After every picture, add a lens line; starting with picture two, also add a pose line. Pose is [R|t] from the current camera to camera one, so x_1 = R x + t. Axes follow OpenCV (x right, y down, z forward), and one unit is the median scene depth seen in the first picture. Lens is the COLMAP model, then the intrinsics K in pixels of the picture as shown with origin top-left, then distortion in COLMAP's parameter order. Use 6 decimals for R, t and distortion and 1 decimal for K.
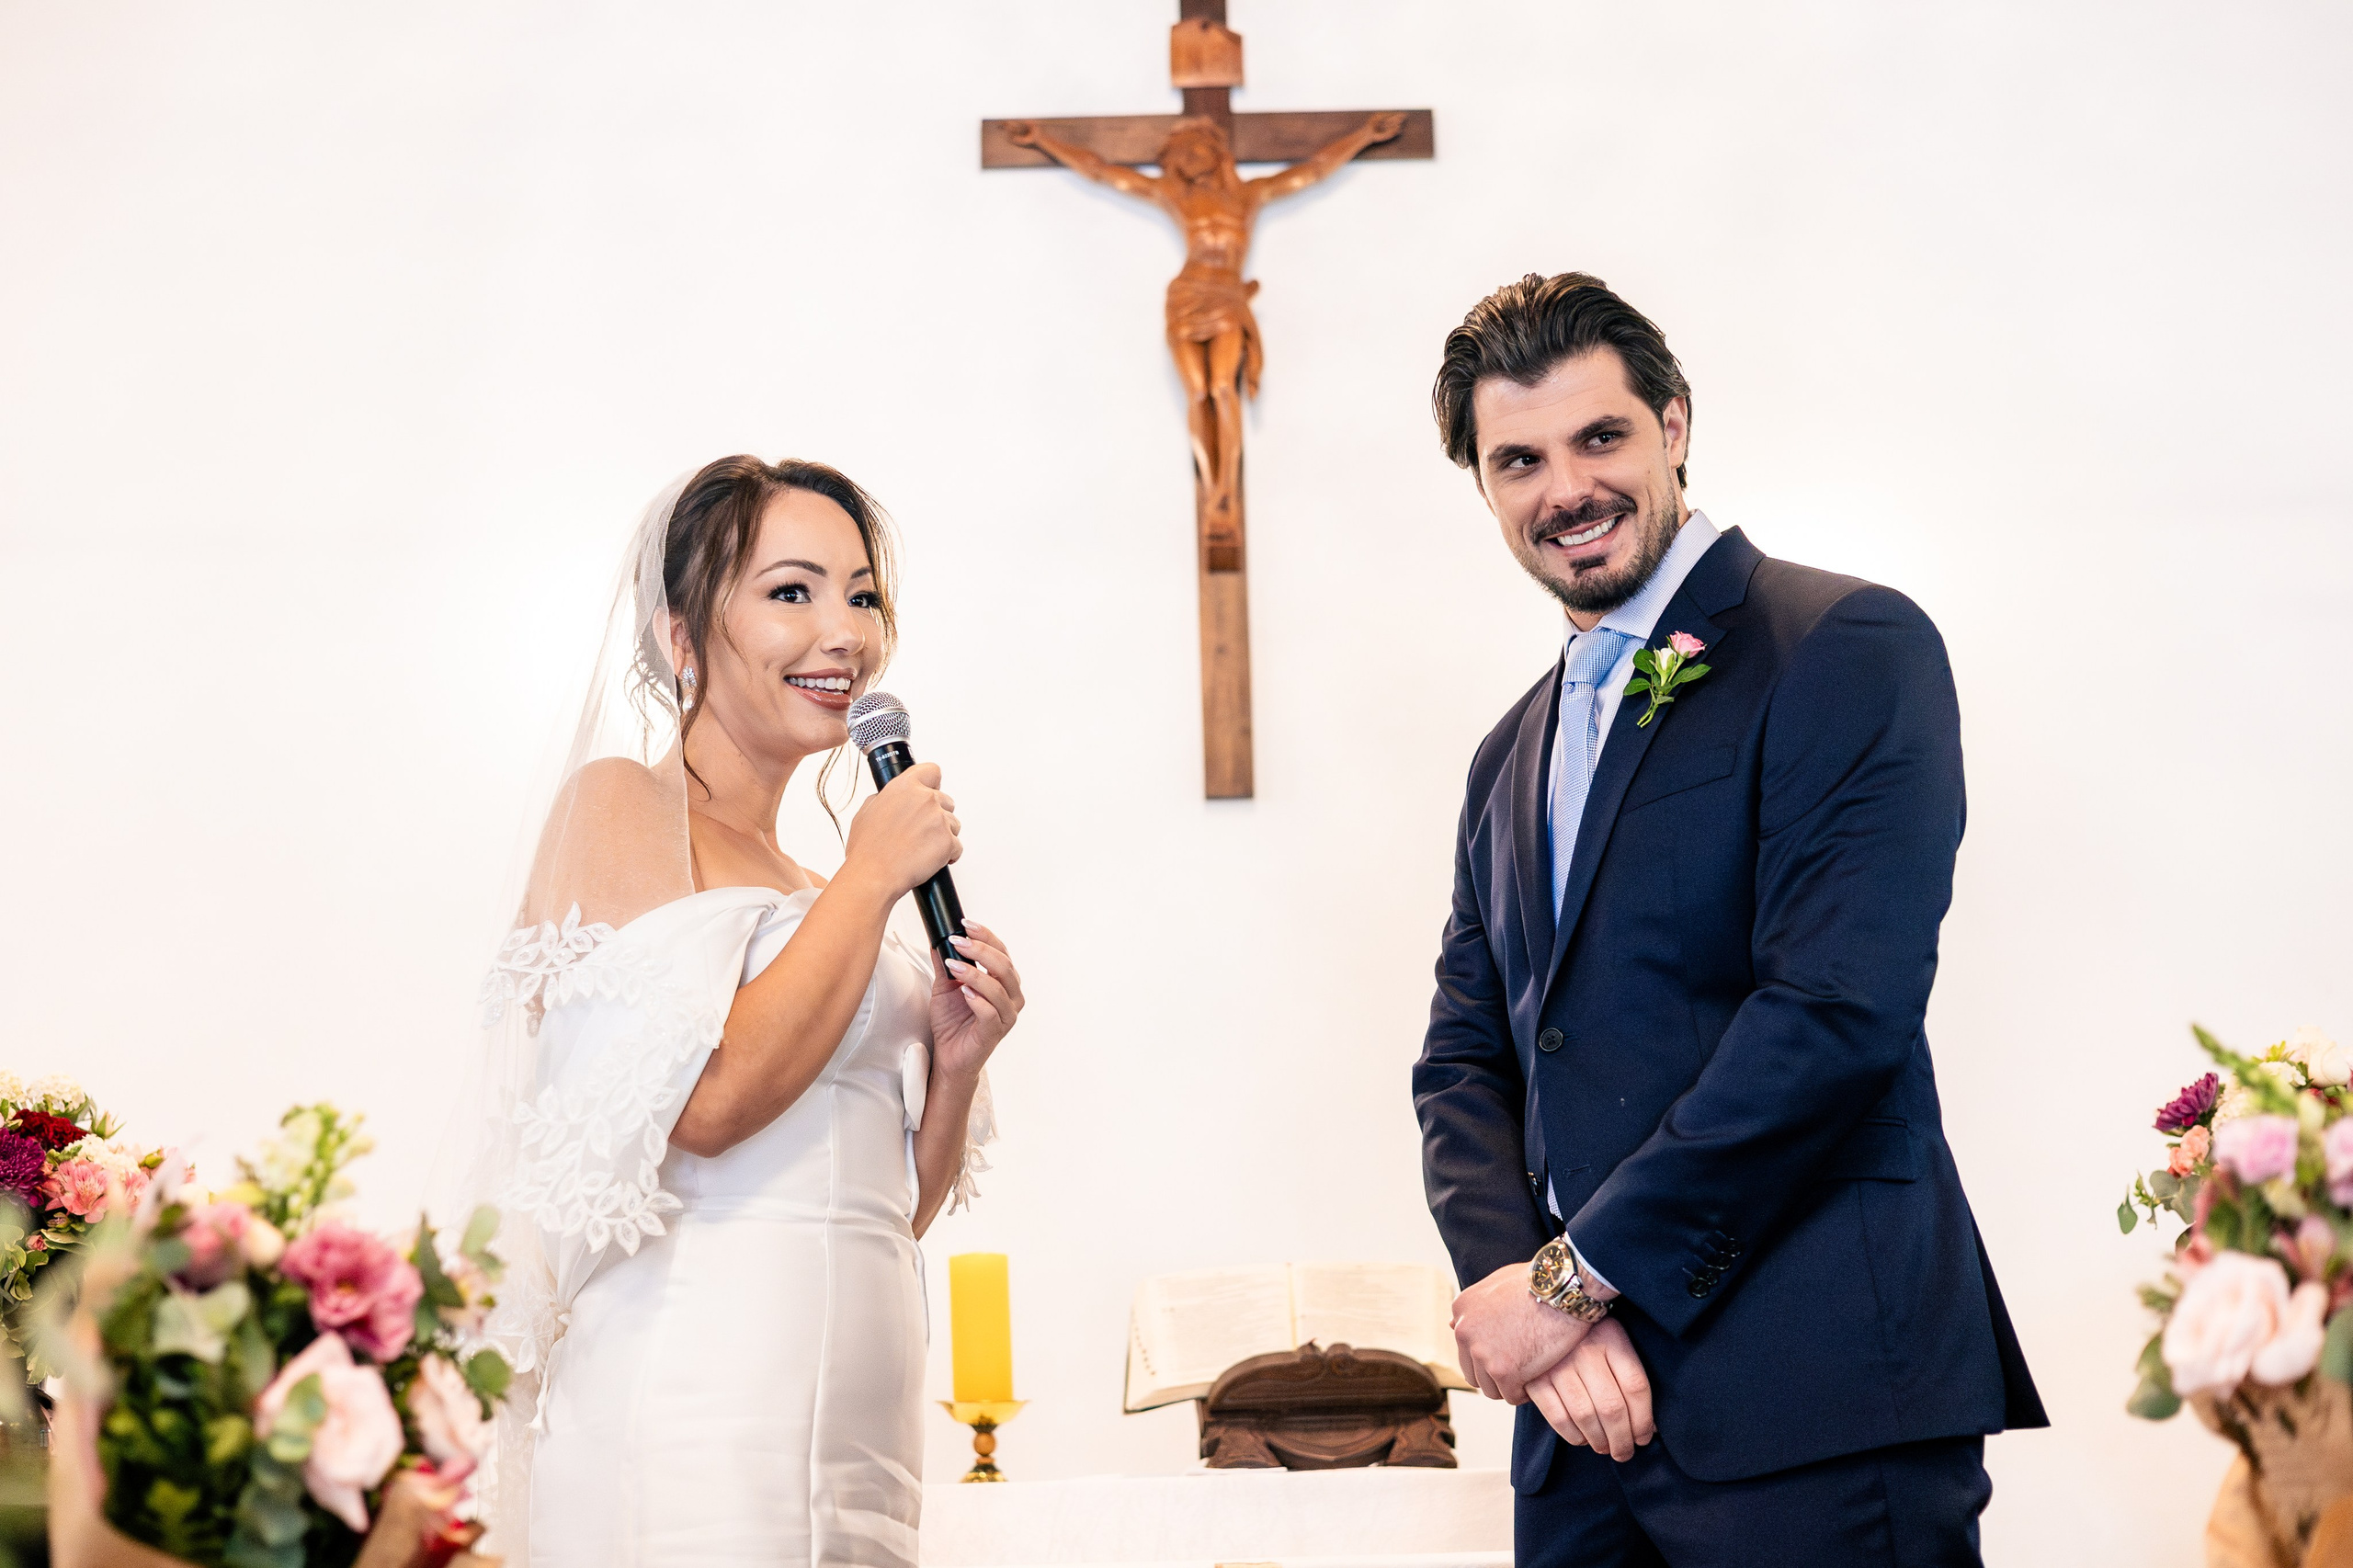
lens RADIAL K [[3154.3, 0, 1136.1], [0, 3154.3, 833.4], [0, 0, 1]] dist [0.020331, -0.072627]
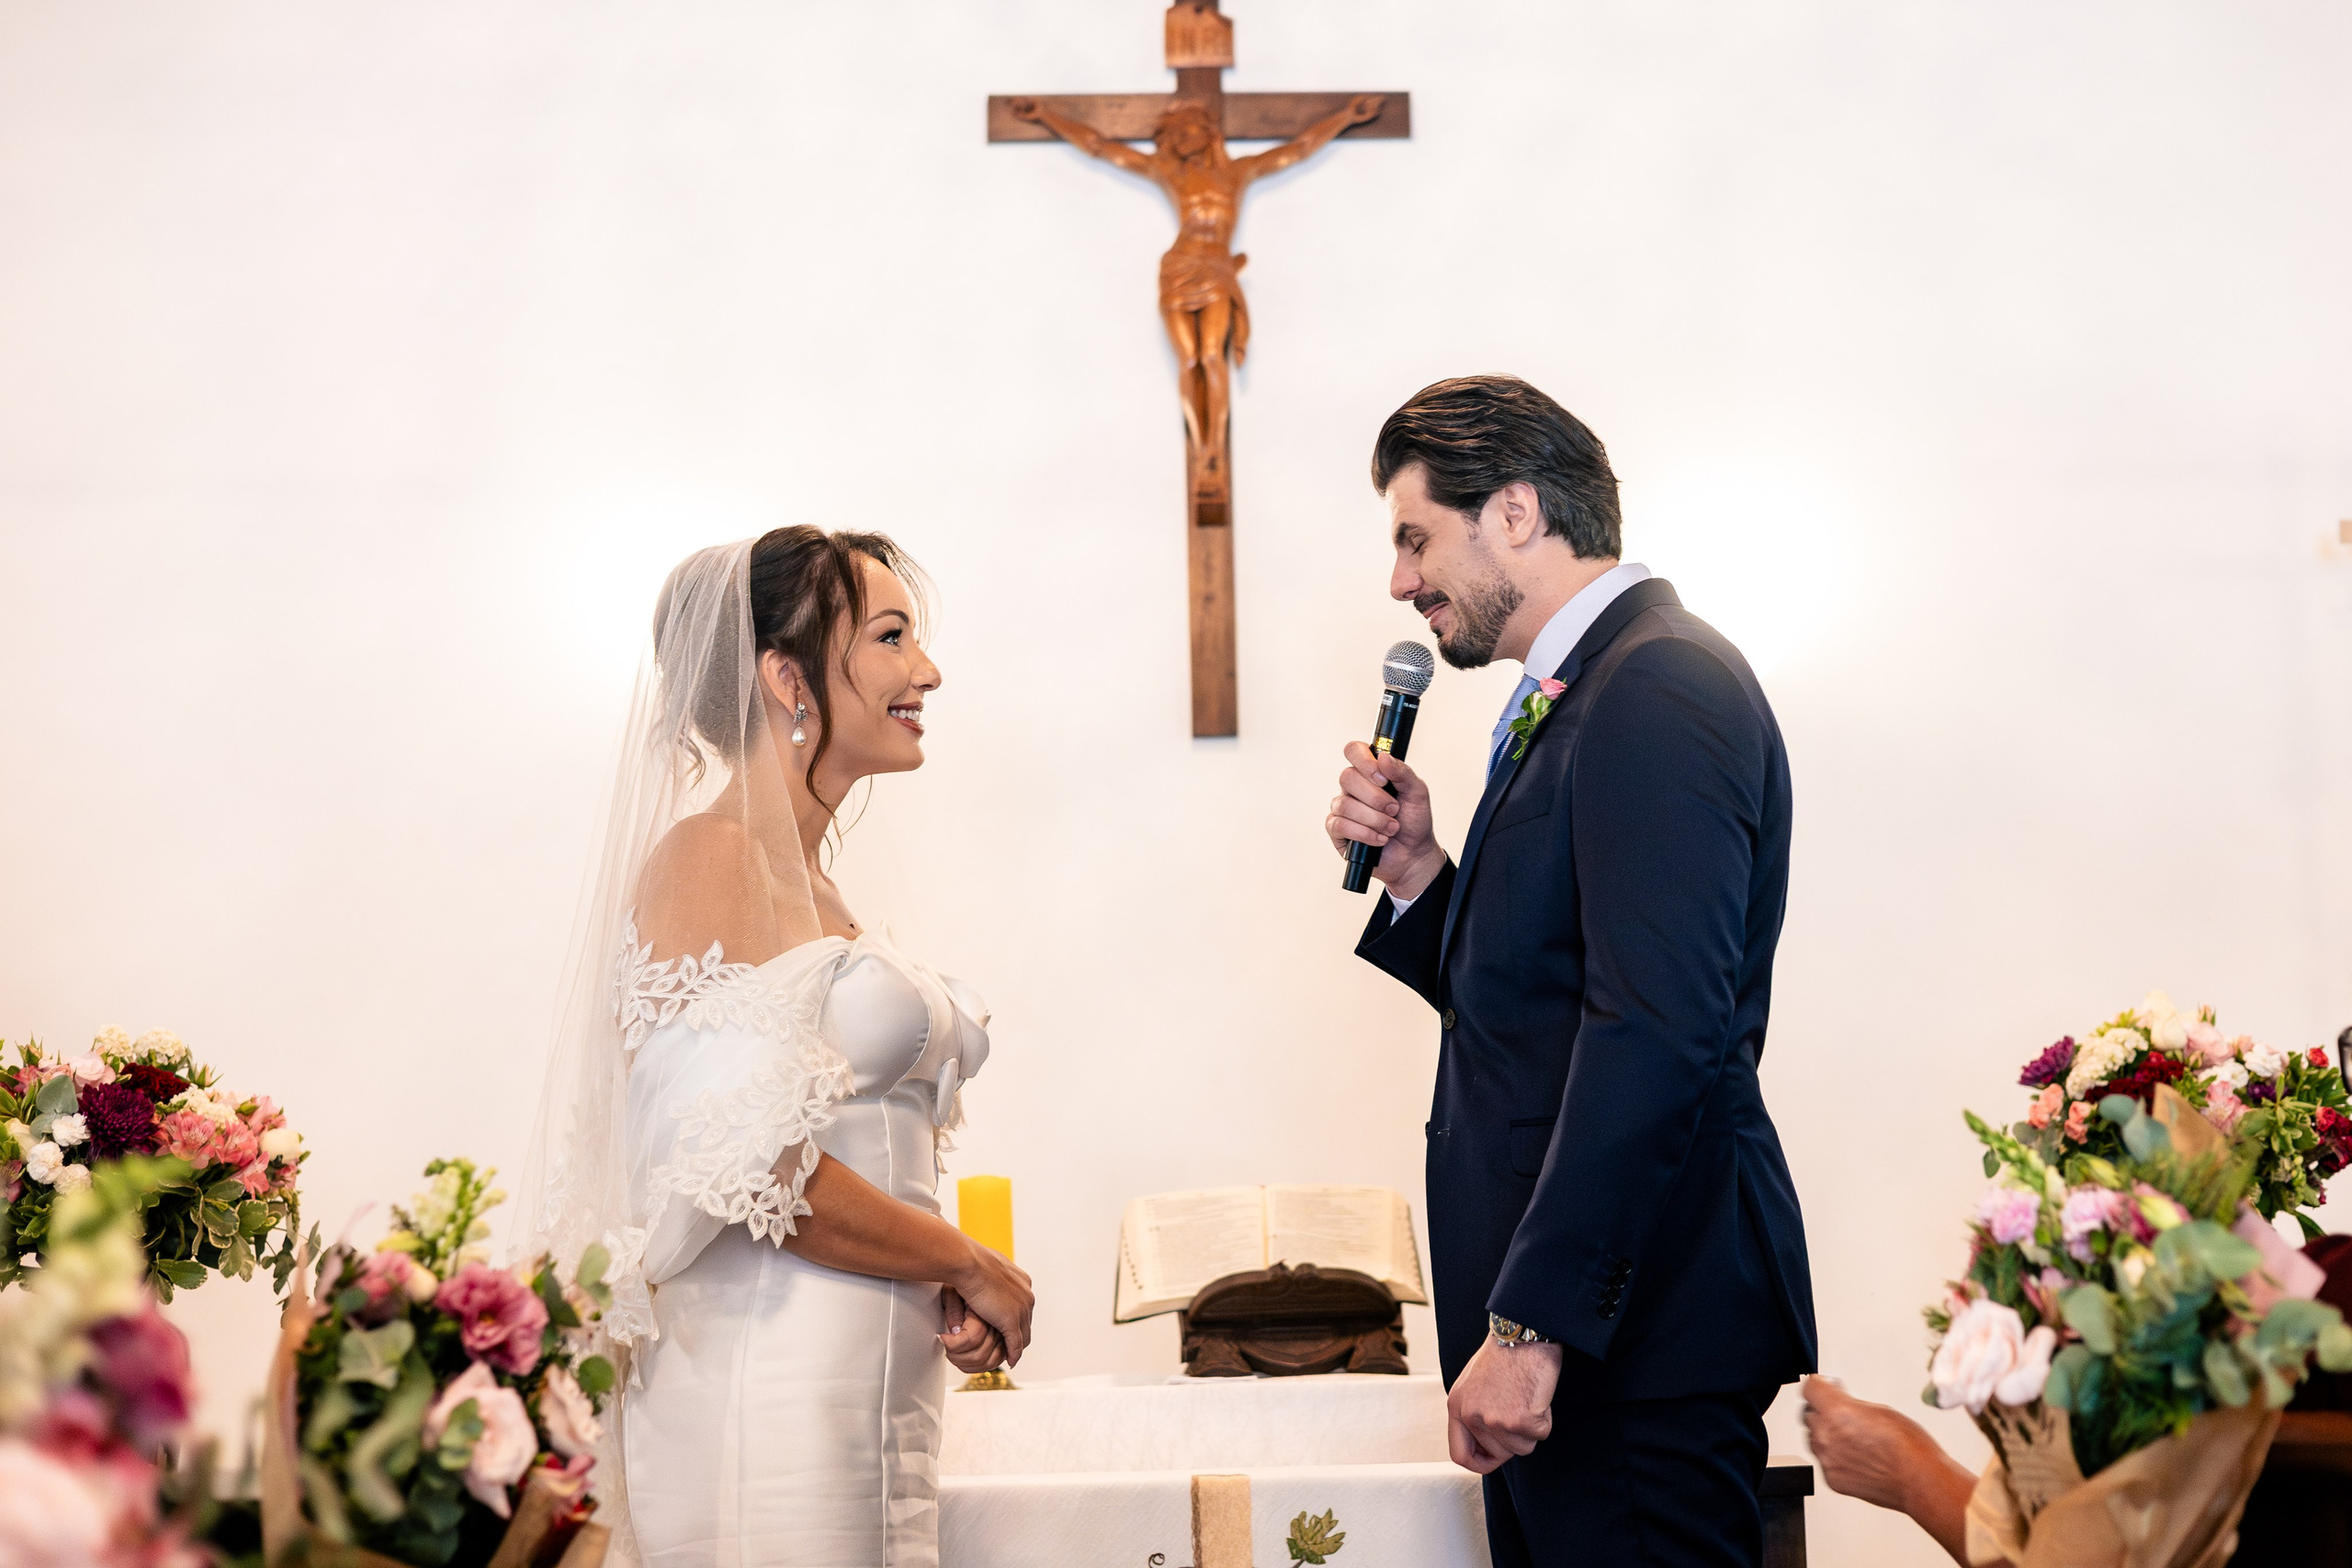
lens RADIAL K [[3194.8, 0, 1247.3], [0, 3194.8, 781.2], [0, 0, 1]] dist [0.009413, -0.000760]
pose [[0.999297, 0.006498, 0.036930, 0.000254], [-0.008368, 0.998678, 0.050712, -0.068804], [-0.036552, -0.050985, 0.998030, -0.131517]]
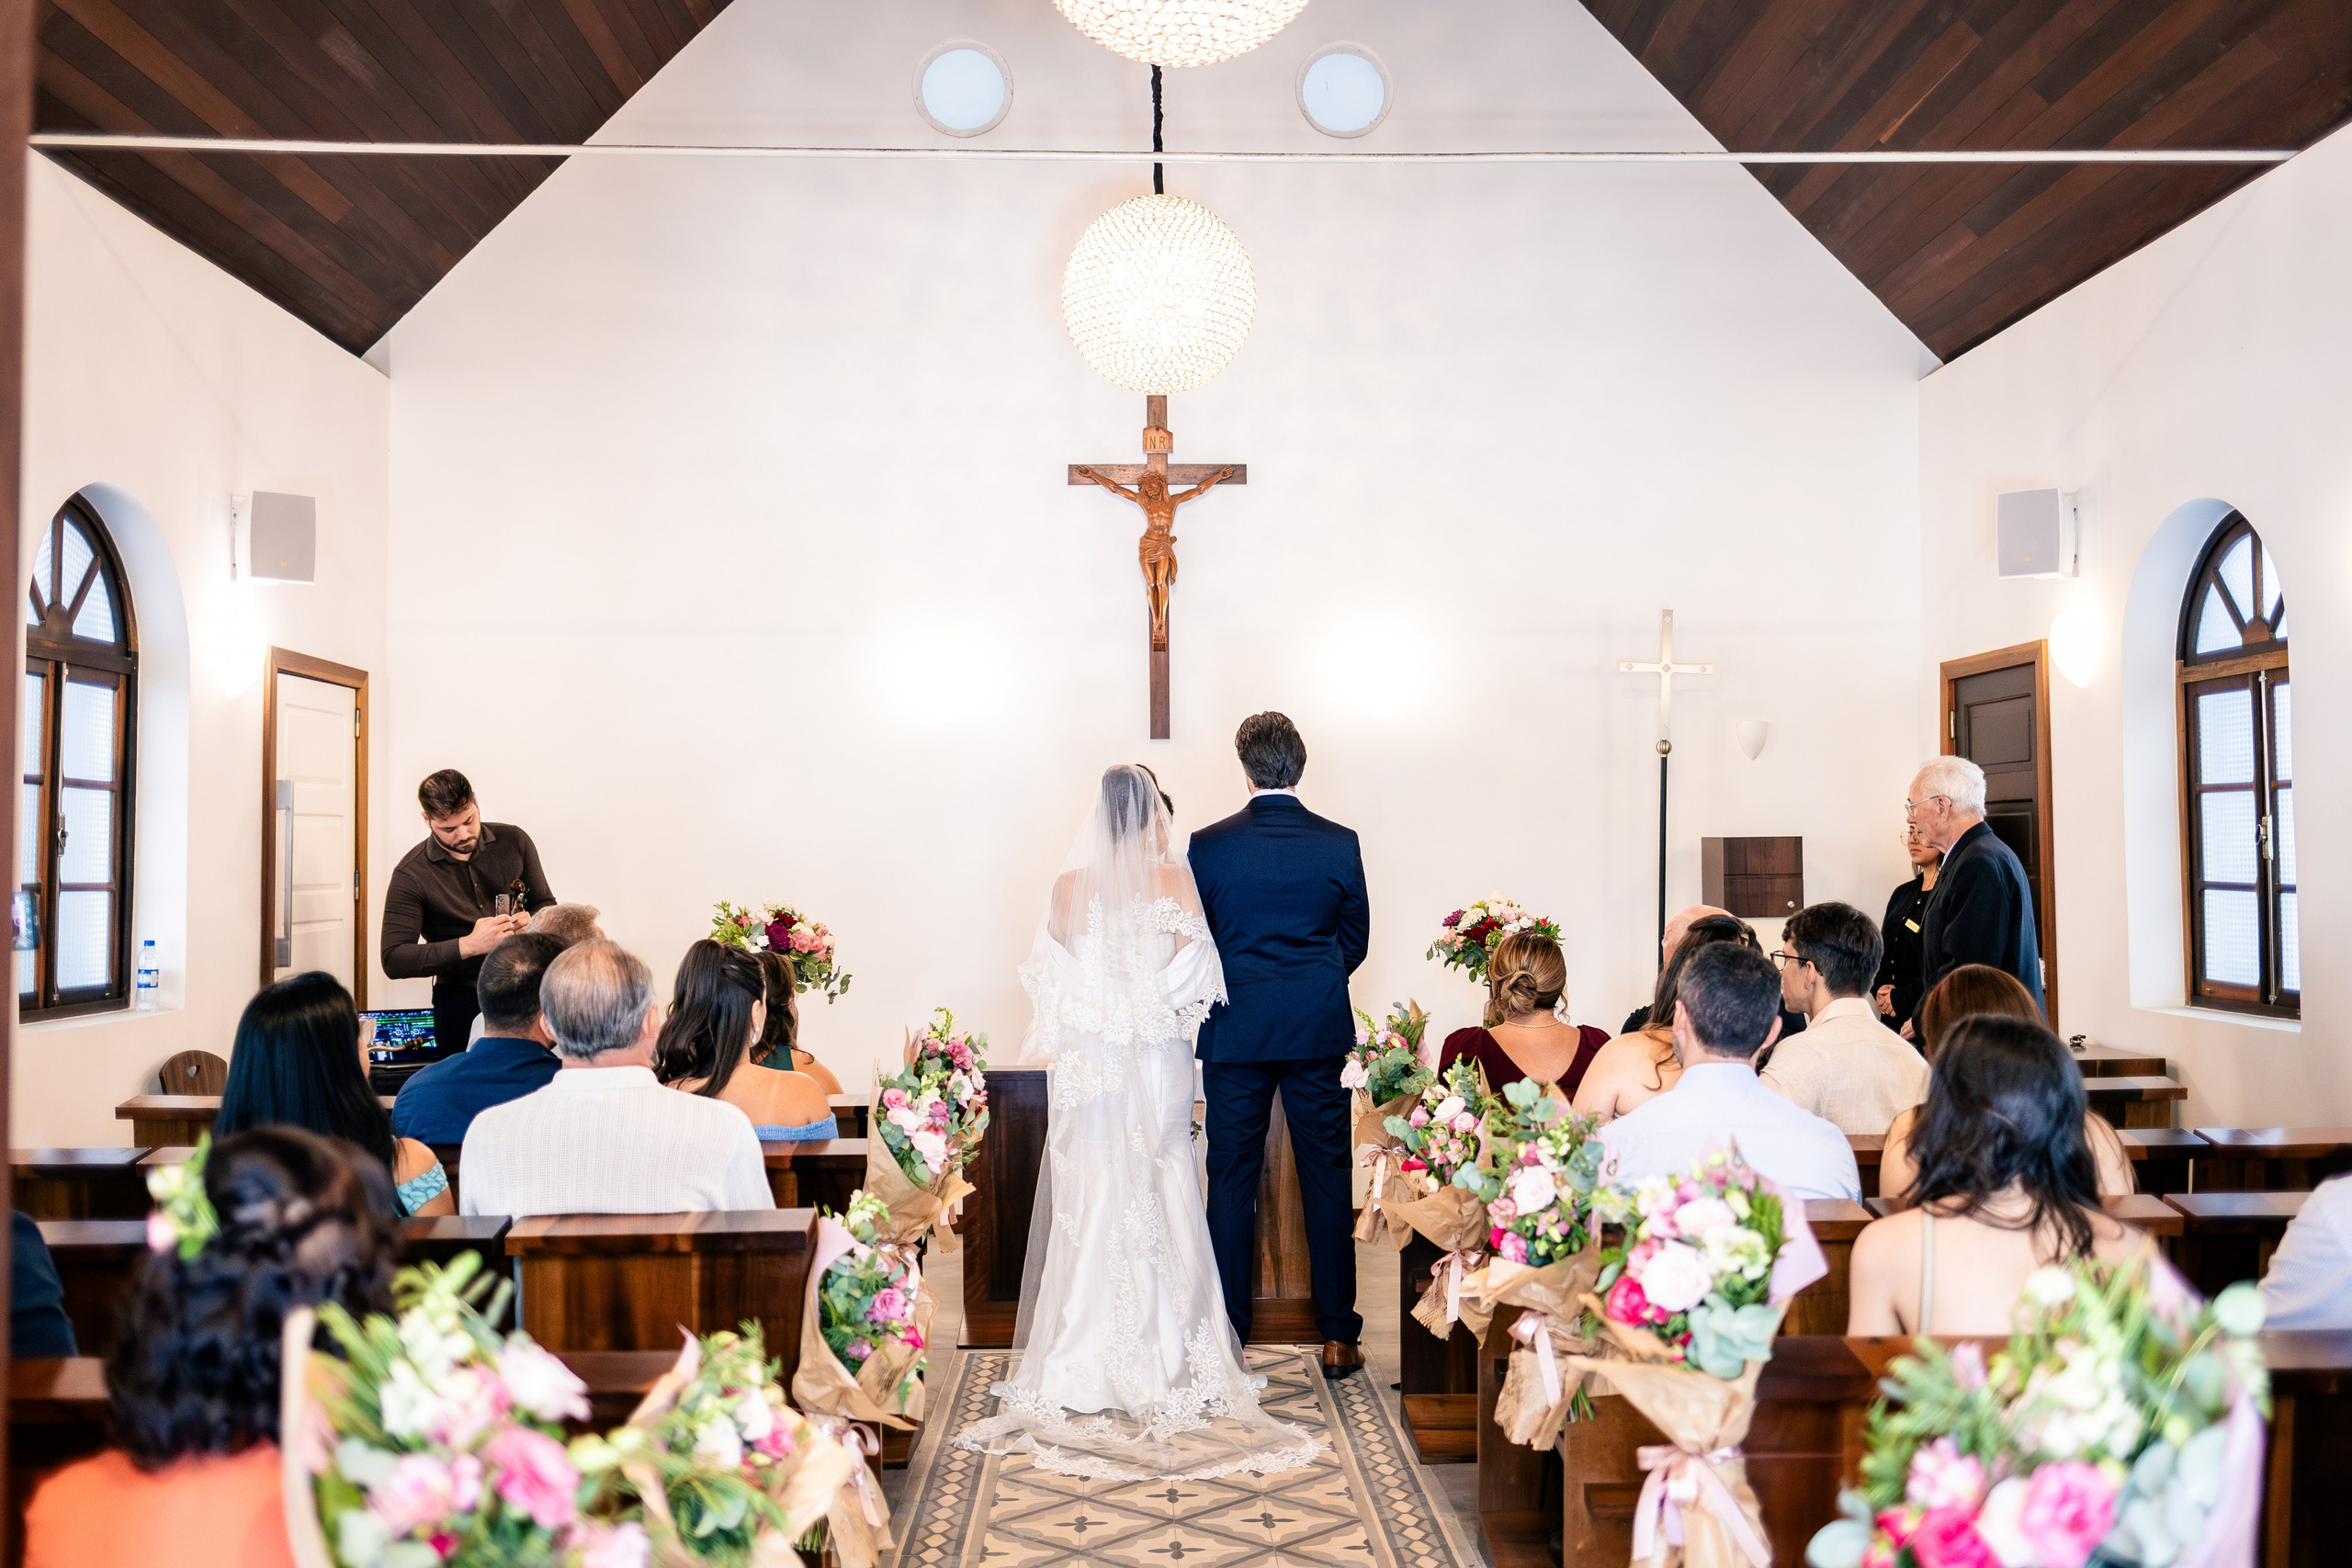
lens RADIAL K [[2207.7, 0, 1186.4], [0, 2207.7, 770.6], [0, 0, 1]] dist [0.016621, -0.002530]
pose [[0.999230, 0.015897, 0.035859, -0.019557], [-0.023007, 0.977952, 0.207559, -0.492556], [-0.031768, -0.208224, 0.977565, -1.091043]]
